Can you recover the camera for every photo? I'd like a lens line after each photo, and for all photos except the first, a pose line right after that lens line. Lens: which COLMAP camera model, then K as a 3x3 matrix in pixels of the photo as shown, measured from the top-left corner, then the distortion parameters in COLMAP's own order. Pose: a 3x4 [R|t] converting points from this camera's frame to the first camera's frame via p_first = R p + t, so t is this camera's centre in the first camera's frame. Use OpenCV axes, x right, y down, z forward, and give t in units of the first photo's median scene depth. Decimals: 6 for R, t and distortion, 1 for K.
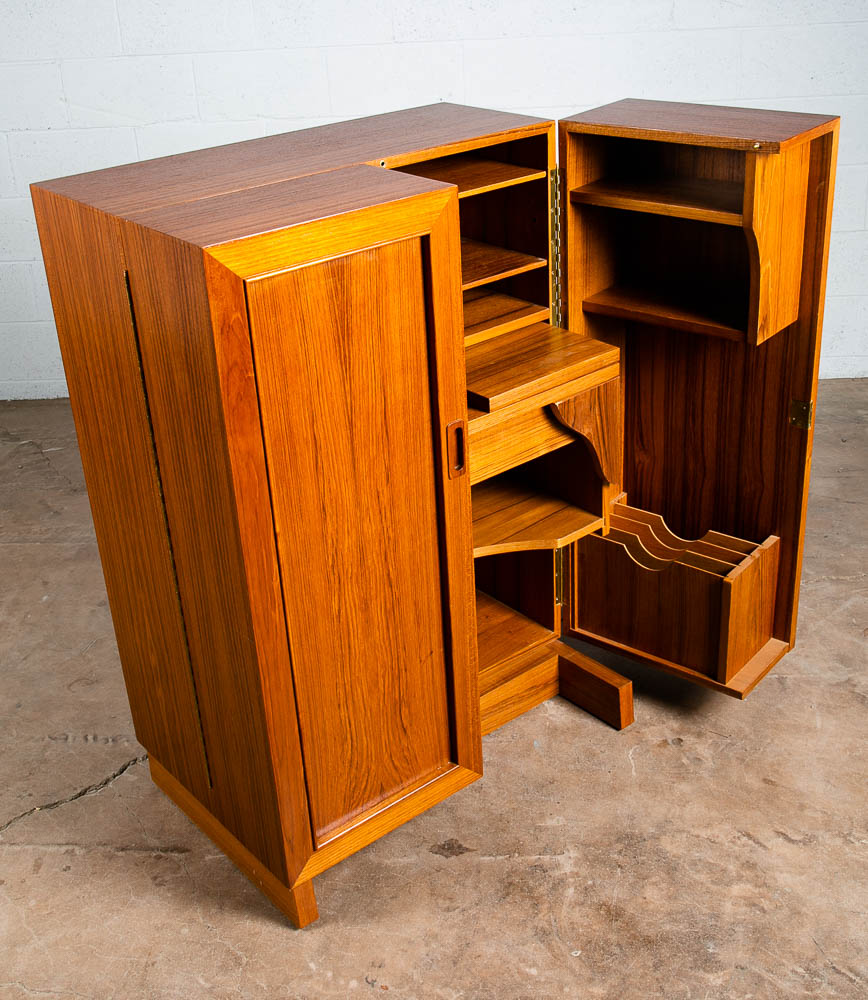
lens RADIAL K [[1269.6, 0, 443.1], [0, 1269.6, 478.4], [0, 0, 1]] dist [-0.043723, 0.082775]
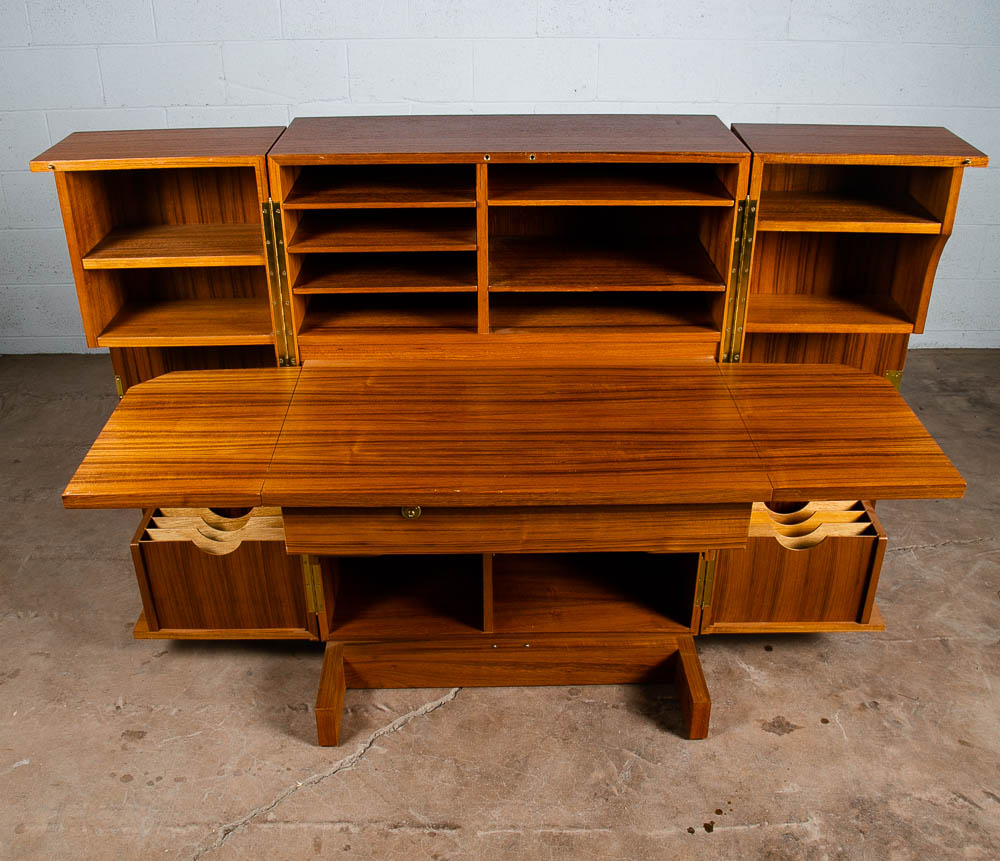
lens RADIAL K [[1058.1, 0, 503.3], [0, 1058.1, 452.1], [0, 0, 1]] dist [-0.133460, 0.098243]
pose [[0.995416, 0.007469, 0.095353, -0.254221], [-0.013615, 0.997859, 0.063973, -0.076014], [-0.094671, -0.064978, 0.993386, 0.154011]]
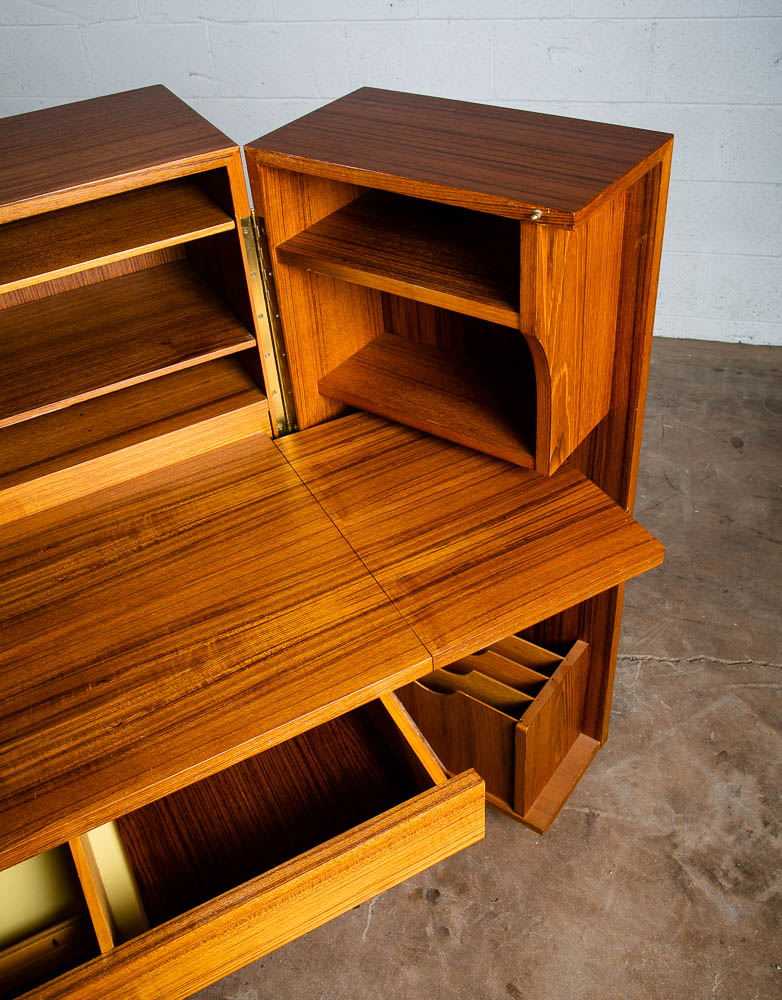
lens RADIAL K [[973.2, 0, 391.0], [0, 973.2, 500.0], [0, 0, 1]] dist [-0.025553, -0.000964]
pose [[0.978104, 0.117237, -0.171955, 0.264504], [-0.072495, 0.966419, 0.246535, -0.228629], [0.195083, -0.228671, 0.953757, 0.484315]]
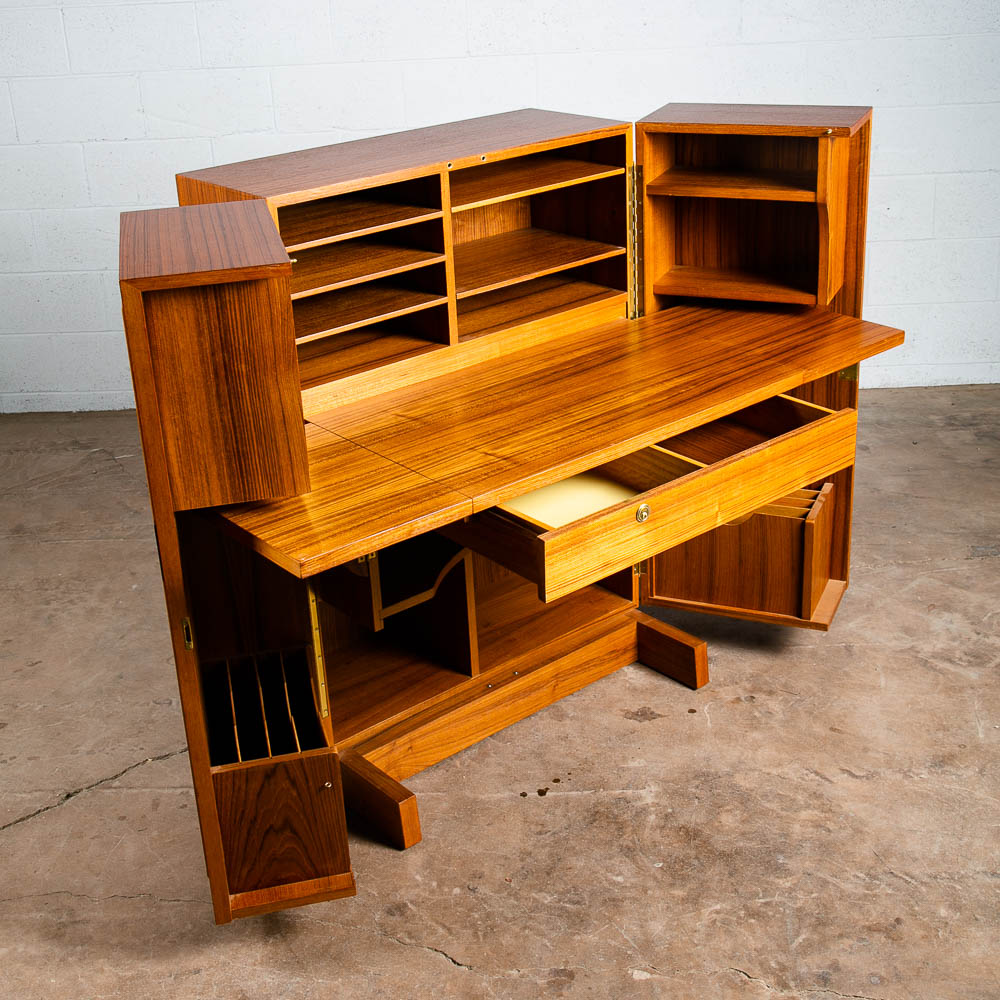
lens RADIAL K [[1453.5, 0, 502.2], [0, 1453.5, 456.0], [0, 0, 1]] dist [-0.004625, 0.079670]
pose [[0.999969, -0.001049, 0.007782, -0.036222], [0.001561, 0.997813, -0.066085, 0.093949], [-0.007696, 0.066095, 0.997784, -0.257475]]
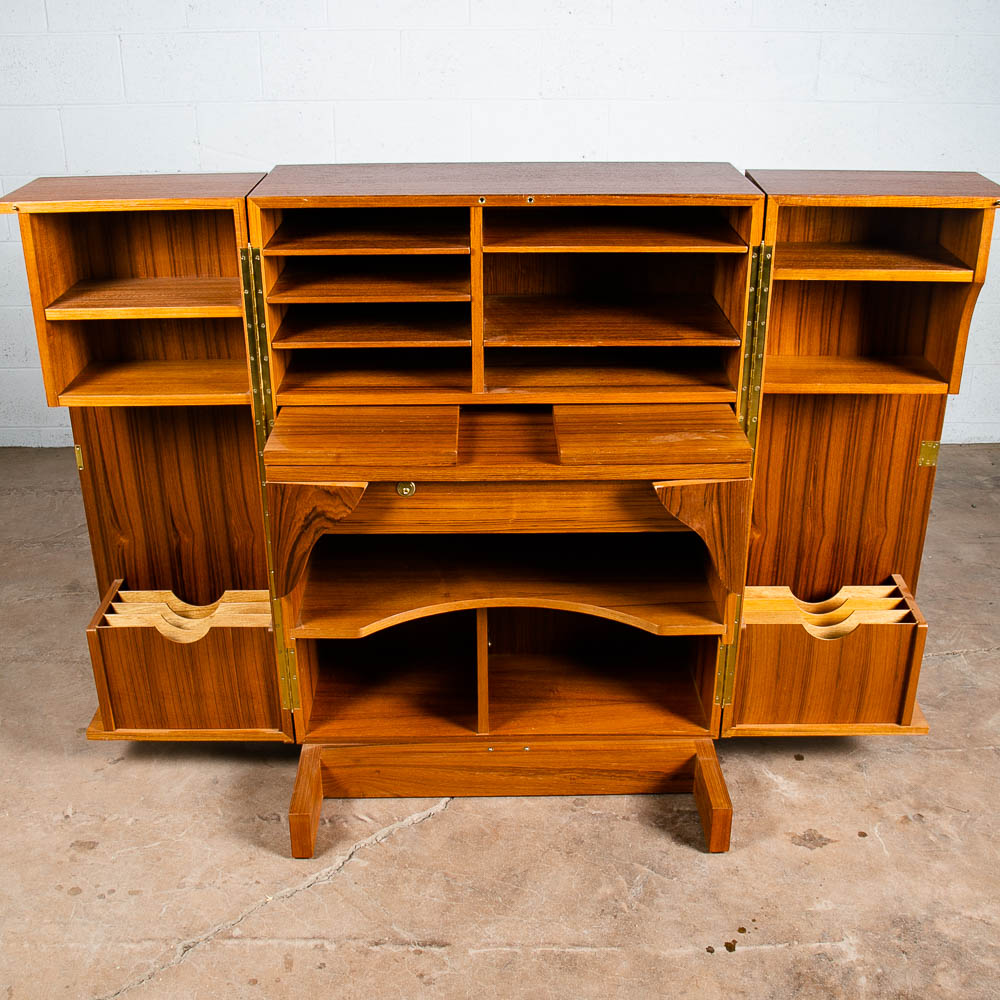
lens RADIAL K [[1220.4, 0, 500.0], [0, 1220.4, 500.0], [0, 0, 1]] dist [-0.118905, 0.086101]
pose [[0.996072, 0.017300, 0.086844, -0.250593], [-0.015949, 0.999741, -0.016228, -0.021828], [-0.087102, 0.014779, 0.996090, 0.104931]]
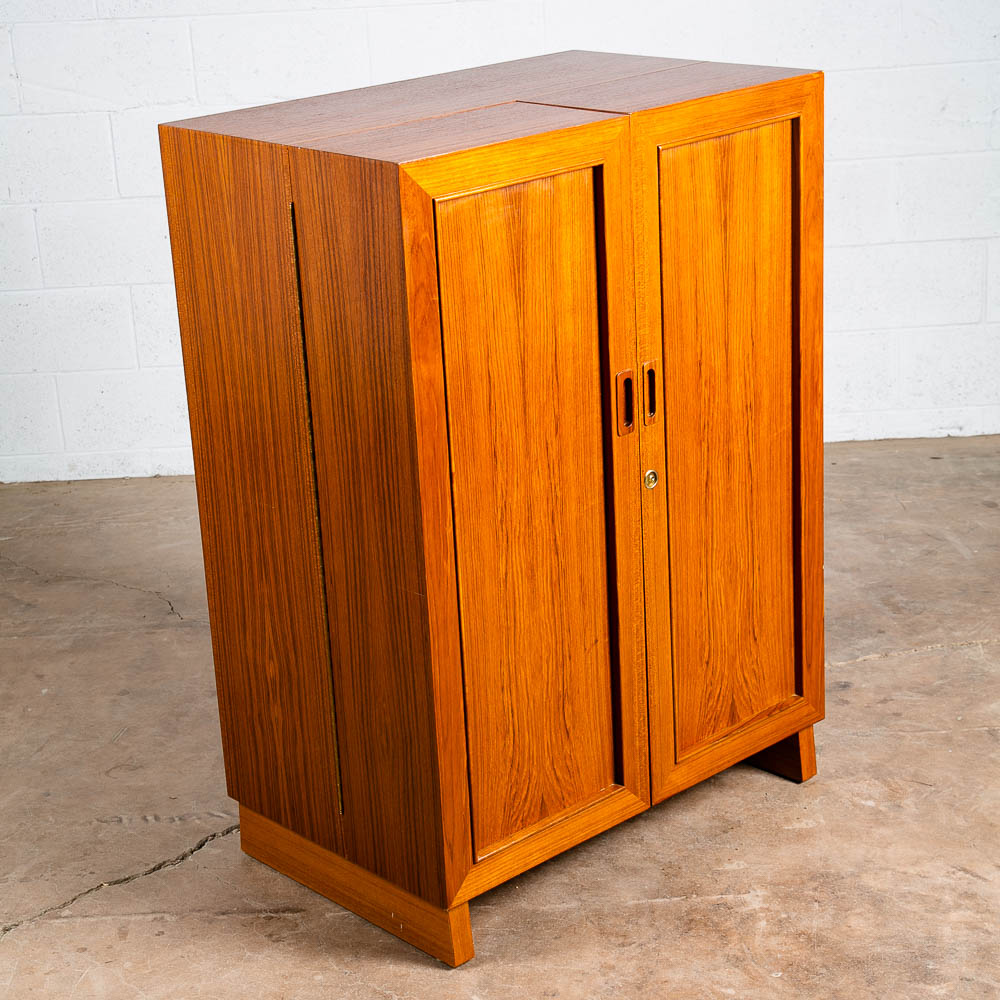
lens RADIAL K [[2145.7, 0, 500.0], [0, 2145.7, 500.0], [0, 0, 1]] dist [0.185603, -0.068268]
pose [[0.998678, -0.019188, 0.047684, -0.136689], [0.024961, 0.992021, -0.123581, 0.208225], [-0.044932, 0.124608, 0.991188, -0.471271]]
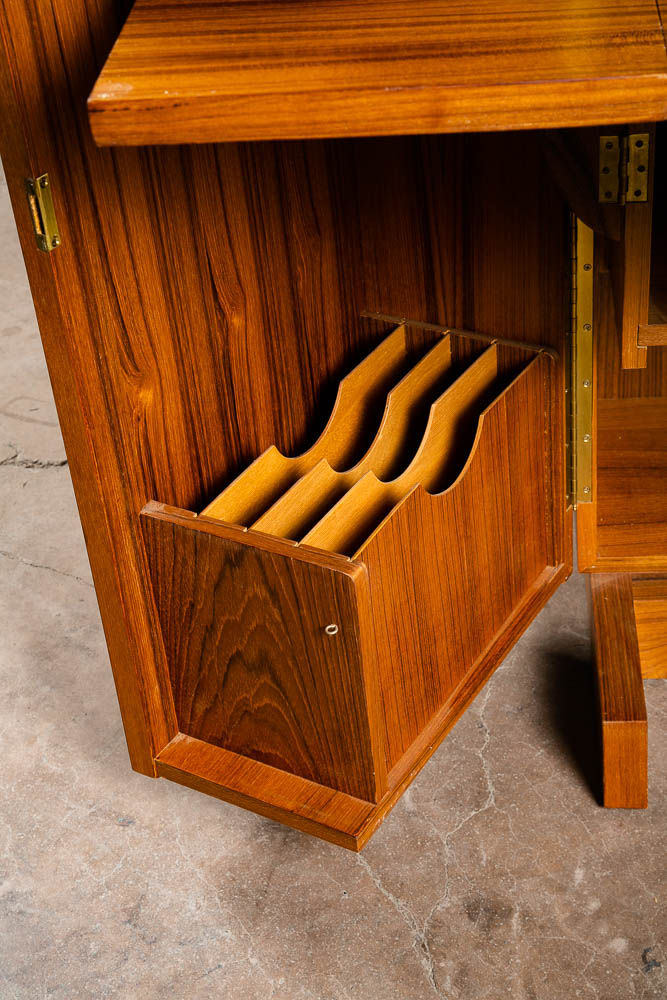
lens RADIAL K [[1658.2, 0, 333.0], [0, 1658.2, 500.3], [0, 0, 1]] dist [0.180961, 0.013118]
pose [[0.714842, 0.383687, -0.584624, 0.159979], [-0.261878, 0.922076, 0.284948, 0.057994], [0.648399, -0.050593, 0.759618, 0.361816]]
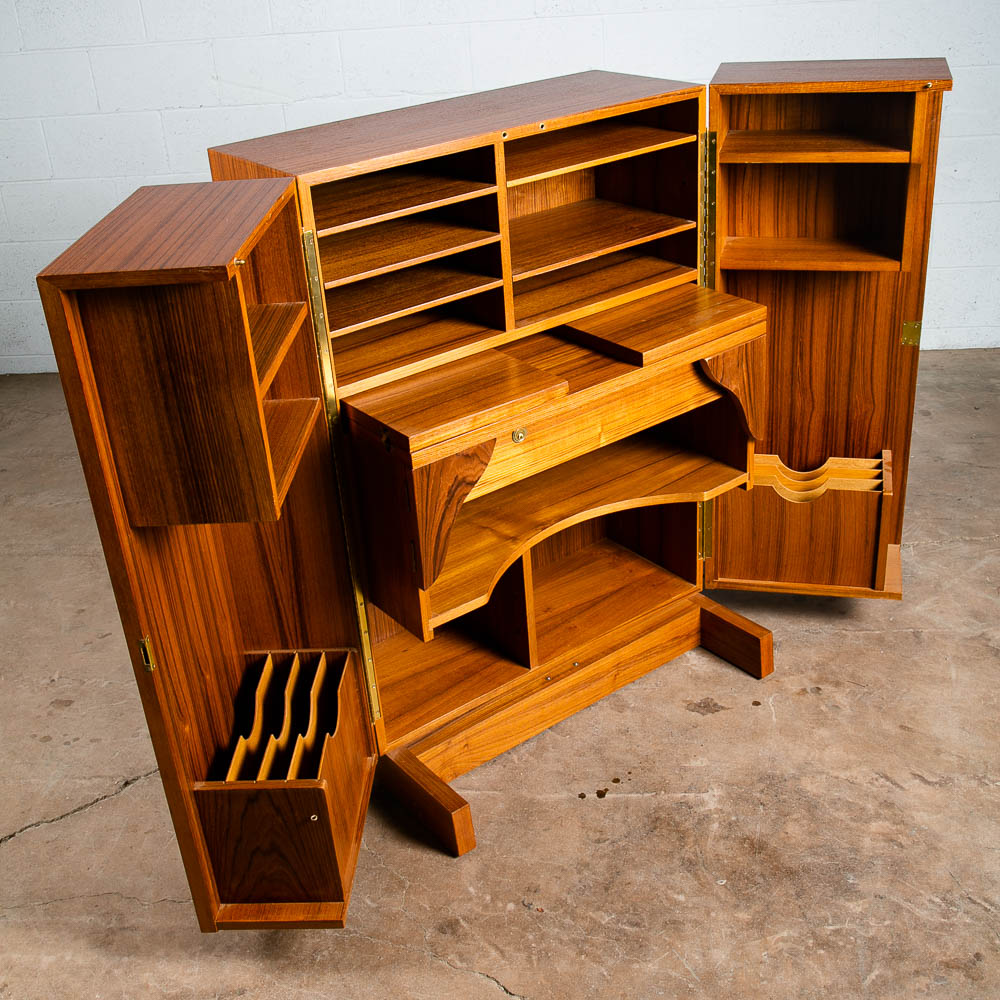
lens RADIAL K [[1252.0, 0, 504.7], [0, 1252.0, 504.6], [0, 0, 1]] dist [-0.057356, 0.078478]
pose [[0.998934, 0.004554, -0.045934, -0.026279], [-0.002977, 0.999406, 0.034327, 0.023749], [0.046063, -0.034153, 0.998355, -0.030029]]
